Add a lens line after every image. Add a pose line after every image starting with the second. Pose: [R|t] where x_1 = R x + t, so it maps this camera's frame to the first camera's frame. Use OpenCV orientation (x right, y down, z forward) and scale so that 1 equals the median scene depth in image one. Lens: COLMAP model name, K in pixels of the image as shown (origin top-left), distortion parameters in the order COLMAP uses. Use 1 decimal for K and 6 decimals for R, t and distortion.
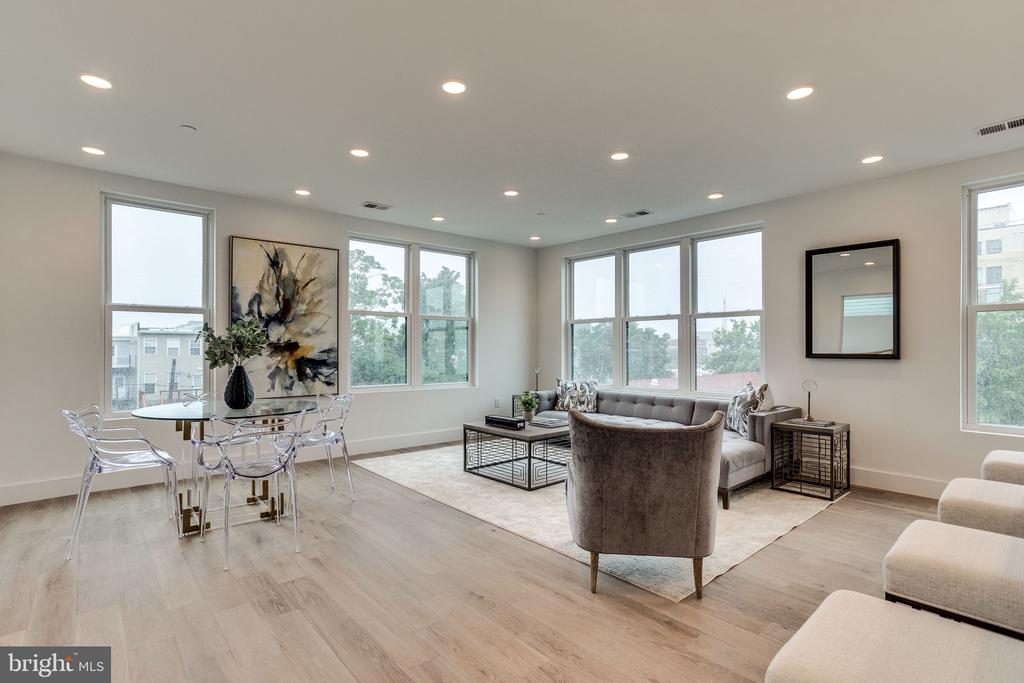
lens RADIAL K [[494.0, 0, 510.7], [0, 494.0, 343.8], [0, 0, 1]] dist [-0.017363, 0.000819]
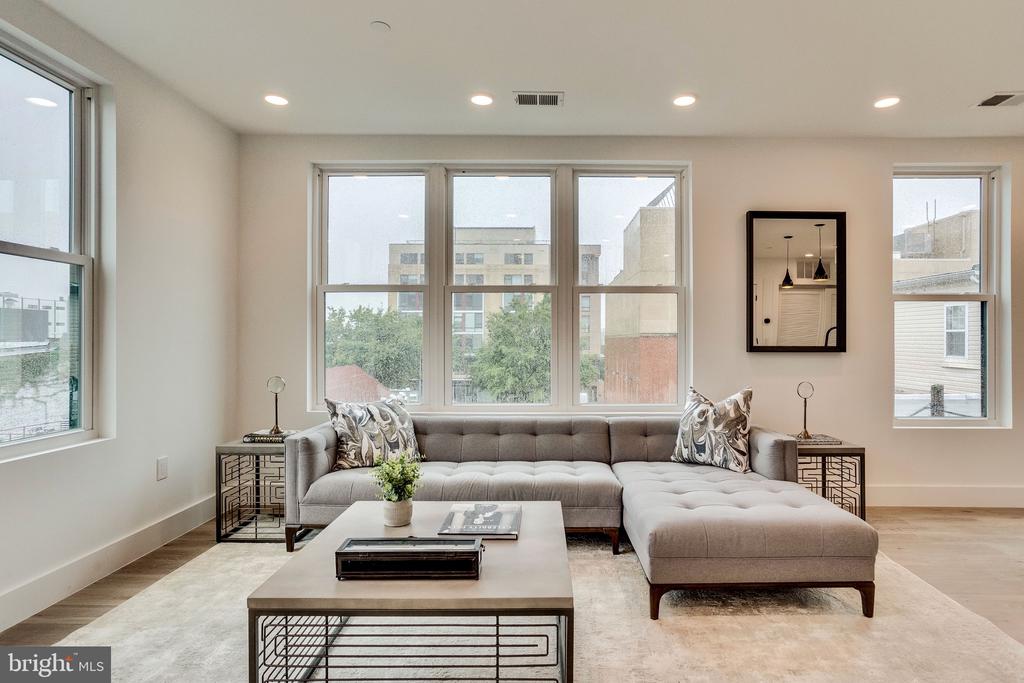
lens RADIAL K [[548.1, 0, 588.0], [0, 548.1, 340.8], [0, 0, 1]] dist [-0.019772, 0.001221]
pose [[0.653045, -0.000675, 0.757319, -0.191110], [-0.007760, 0.999941, 0.007583, 0.006684], [-0.757279, -0.010829, 0.653001, 0.596918]]
